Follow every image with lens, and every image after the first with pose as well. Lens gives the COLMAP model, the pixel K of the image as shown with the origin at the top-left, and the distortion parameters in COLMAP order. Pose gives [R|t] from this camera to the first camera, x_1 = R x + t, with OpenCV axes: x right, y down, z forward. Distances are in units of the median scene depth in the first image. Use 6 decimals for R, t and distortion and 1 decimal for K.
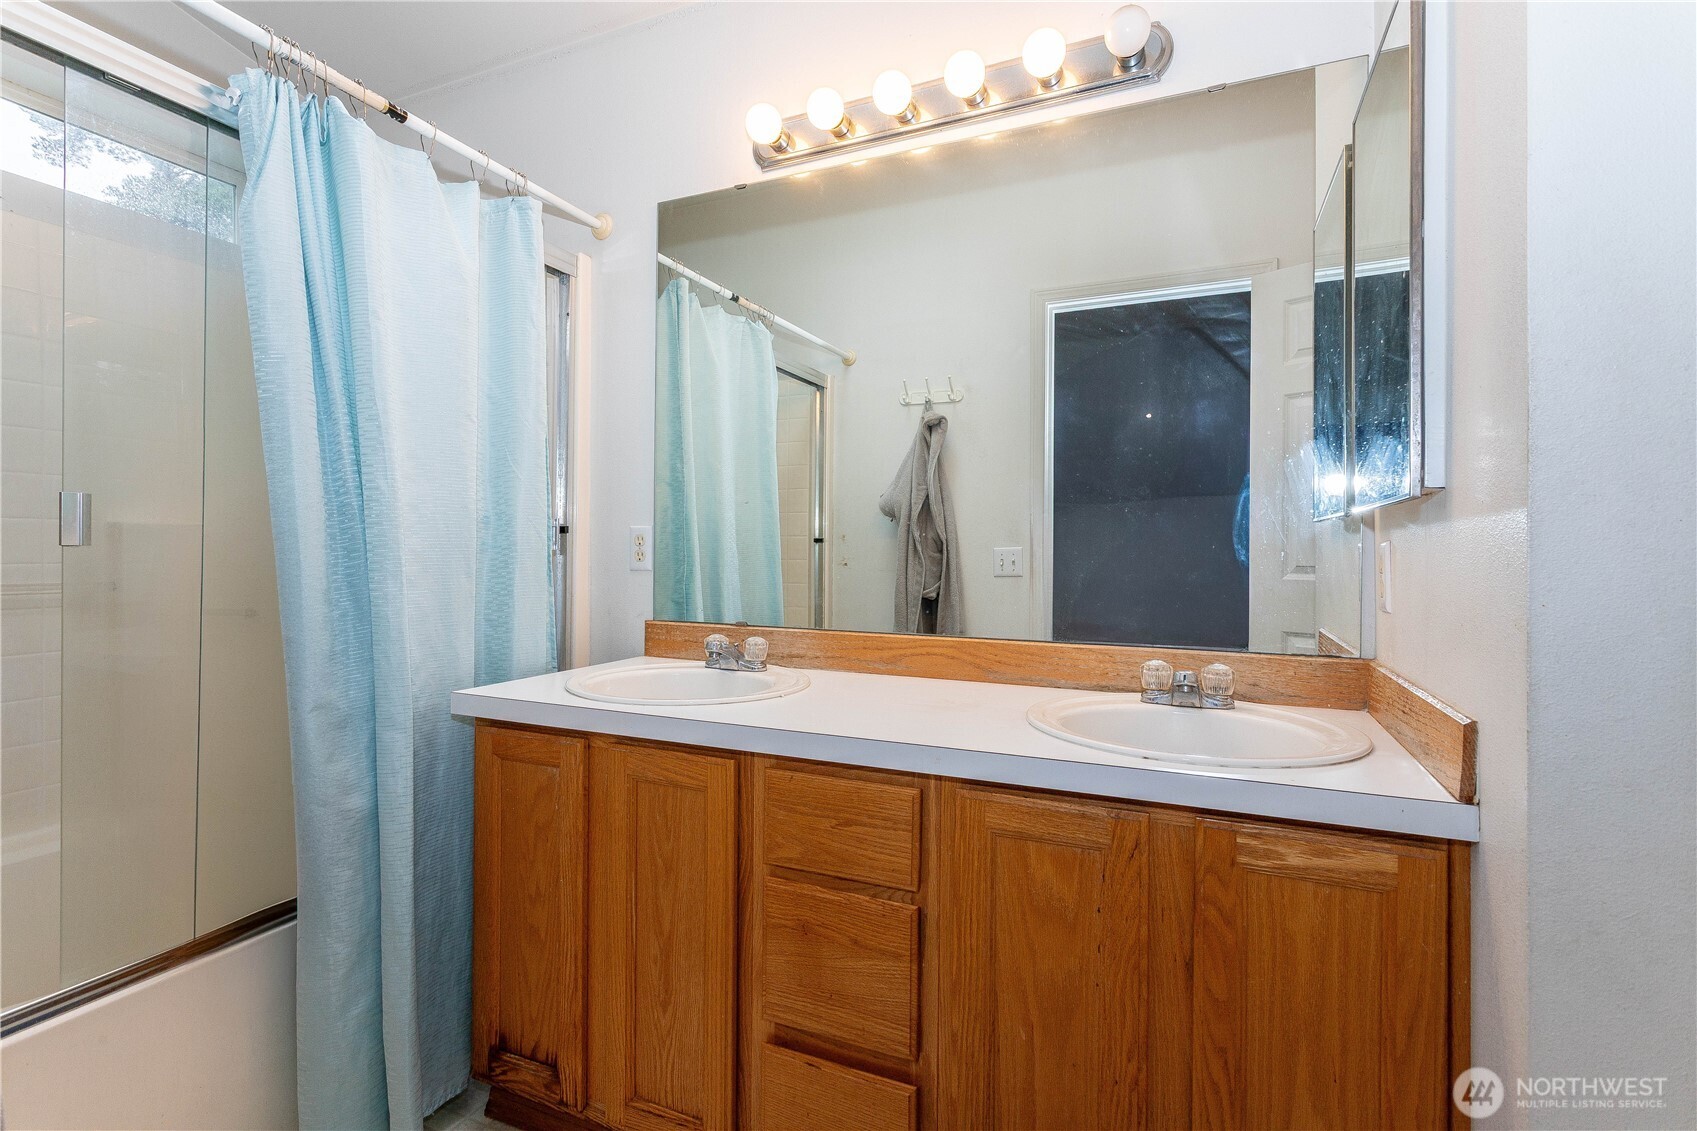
lens RADIAL K [[798.0, 0, 833.9], [0, 798.0, 561.7], [0, 0, 1]] dist [-0.005286, 0.002502]
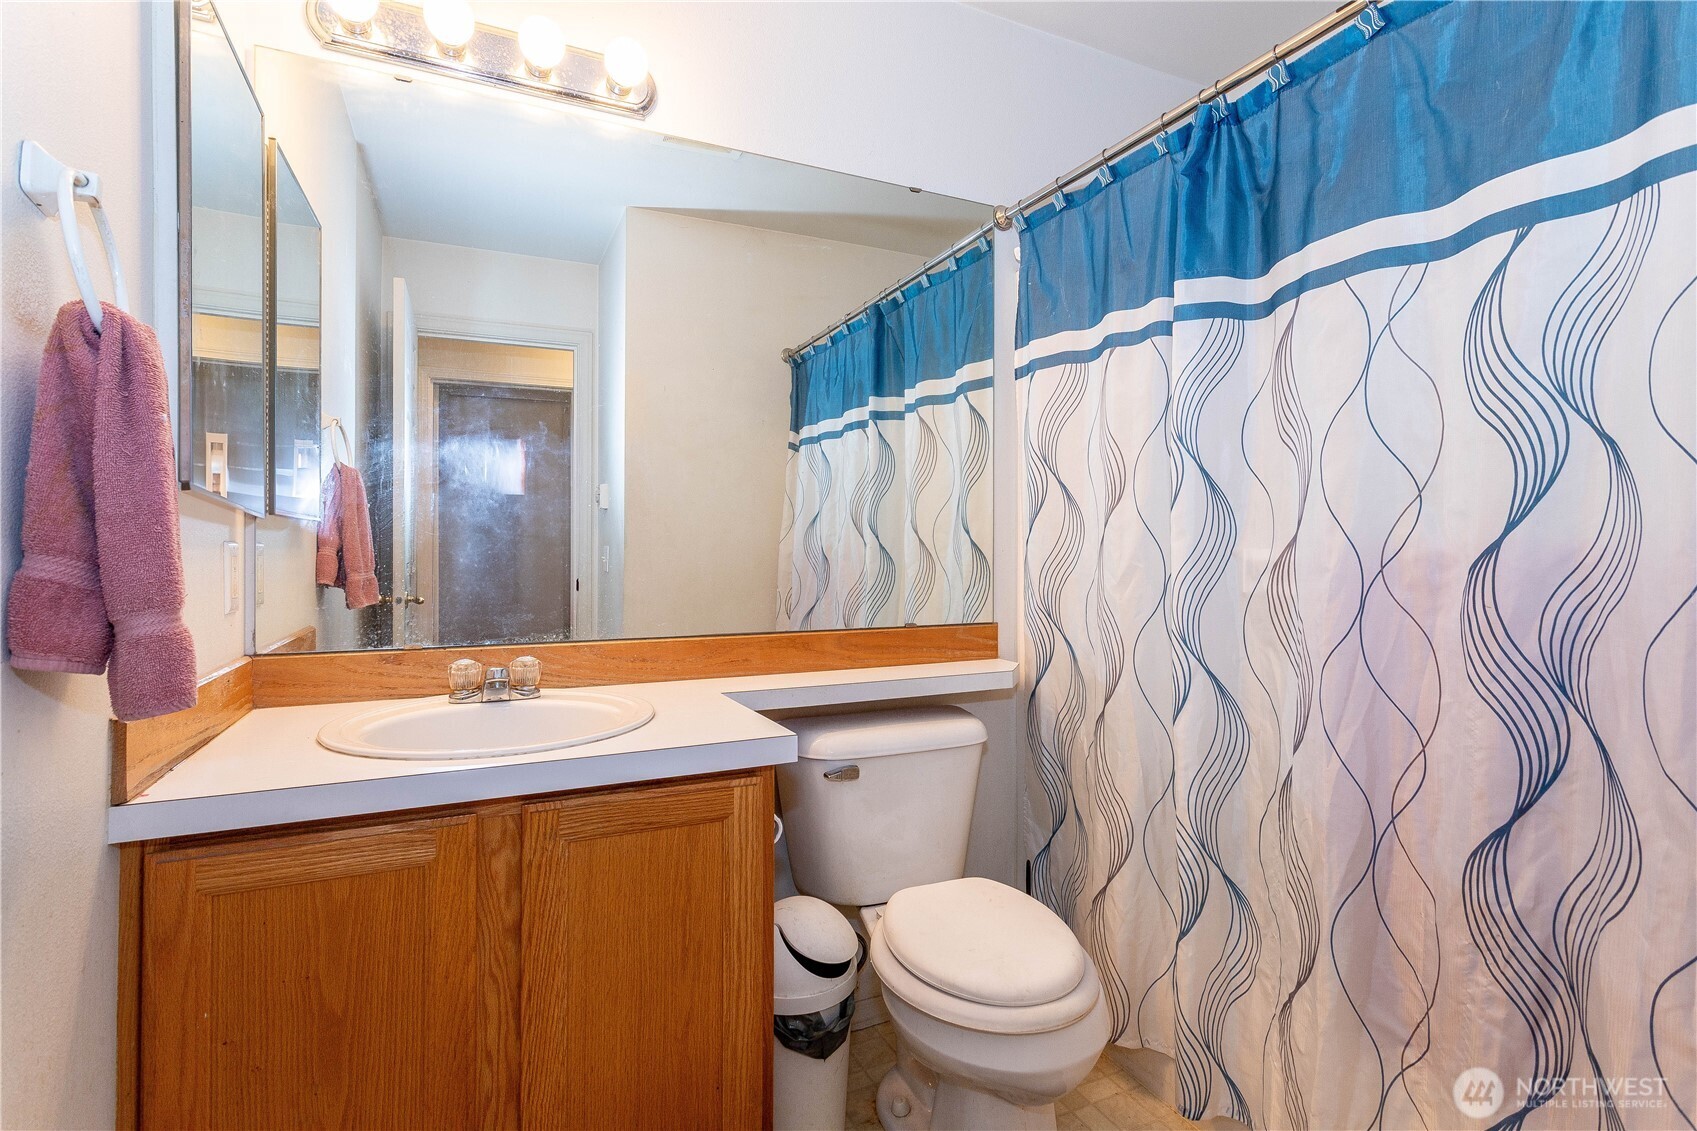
lens RADIAL K [[798.0, 0, 833.2], [0, 798.0, 558.9], [0, 0, 1]] dist [-0.005286, 0.002502]
pose [[0.643272, -0.007286, 0.765603, -0.271579], [0.006823, 0.999970, 0.003783, -0.003046], [-0.765607, 0.002790, 0.643303, 0.099011]]
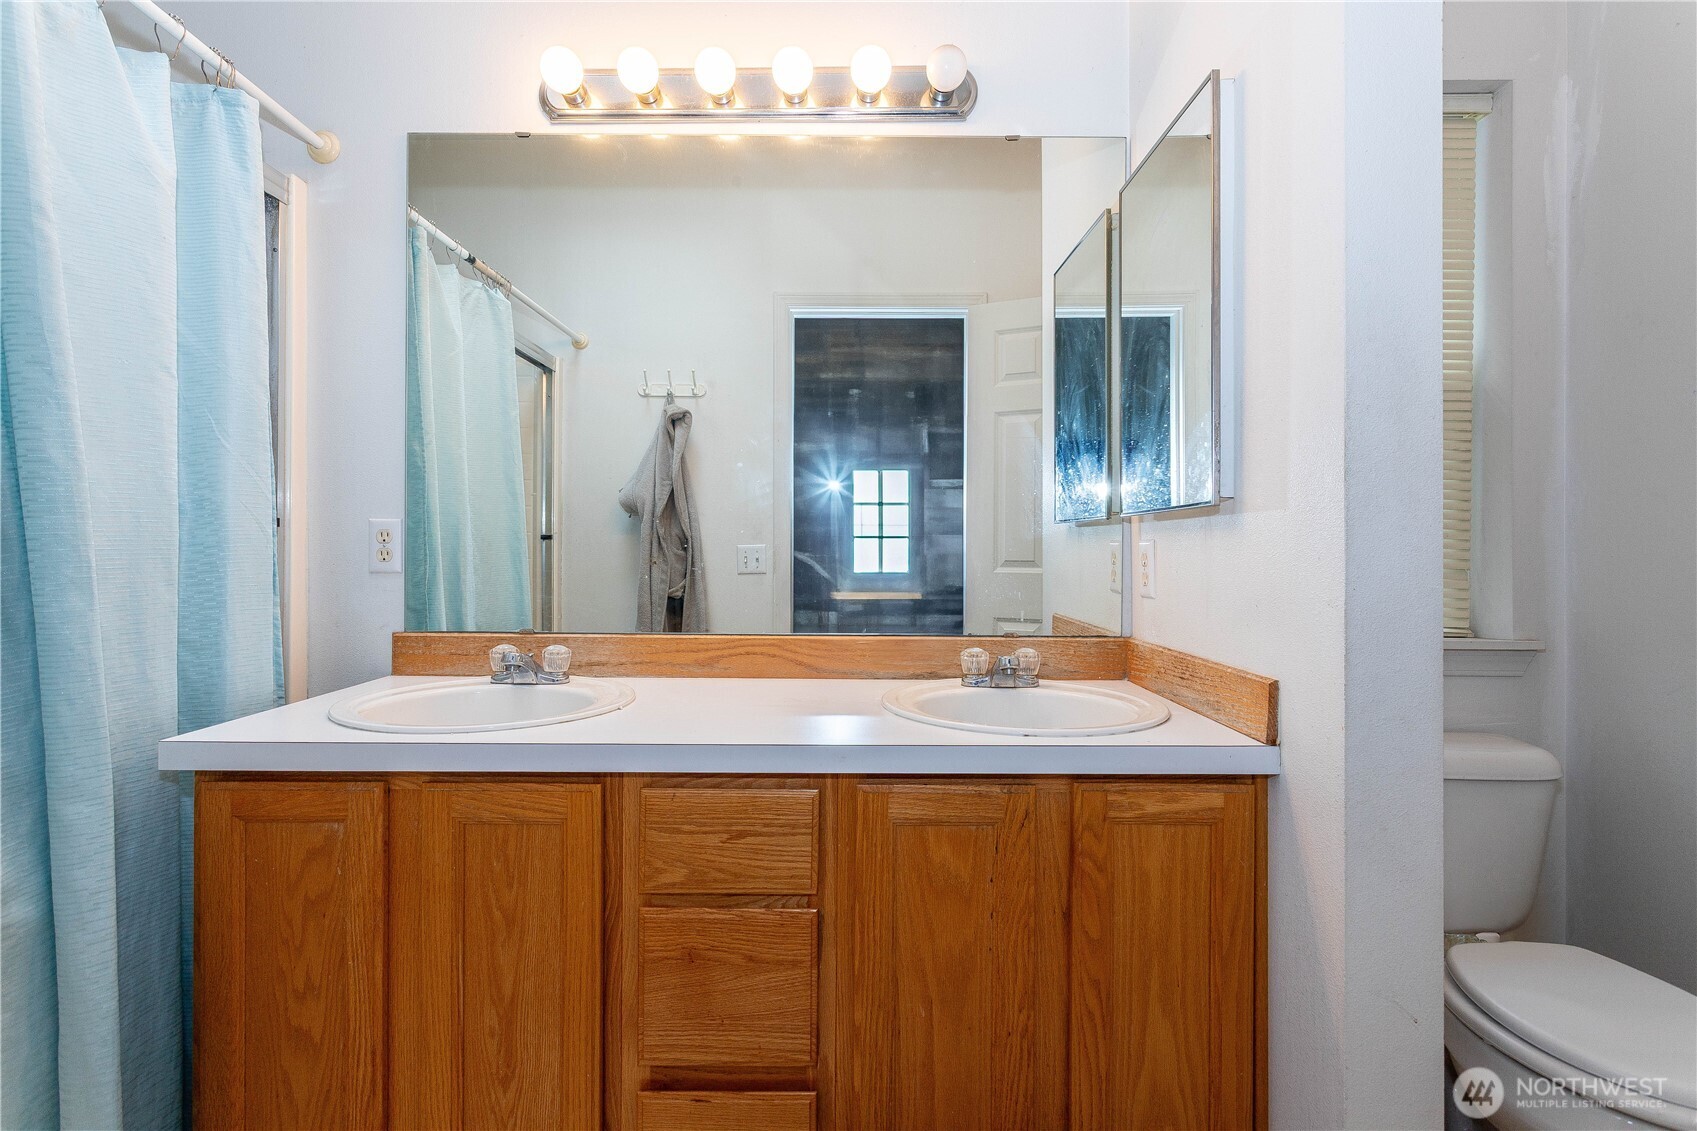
lens RADIAL K [[798.0, 0, 835.7], [0, 798.0, 560.8], [0, 0, 1]] dist [-0.005286, 0.002502]
pose [[0.910859, -0.008344, 0.412634, -0.214206], [0.007206, 0.999965, 0.004315, -0.002060], [-0.412655, -0.000957, 0.910887, 0.070536]]
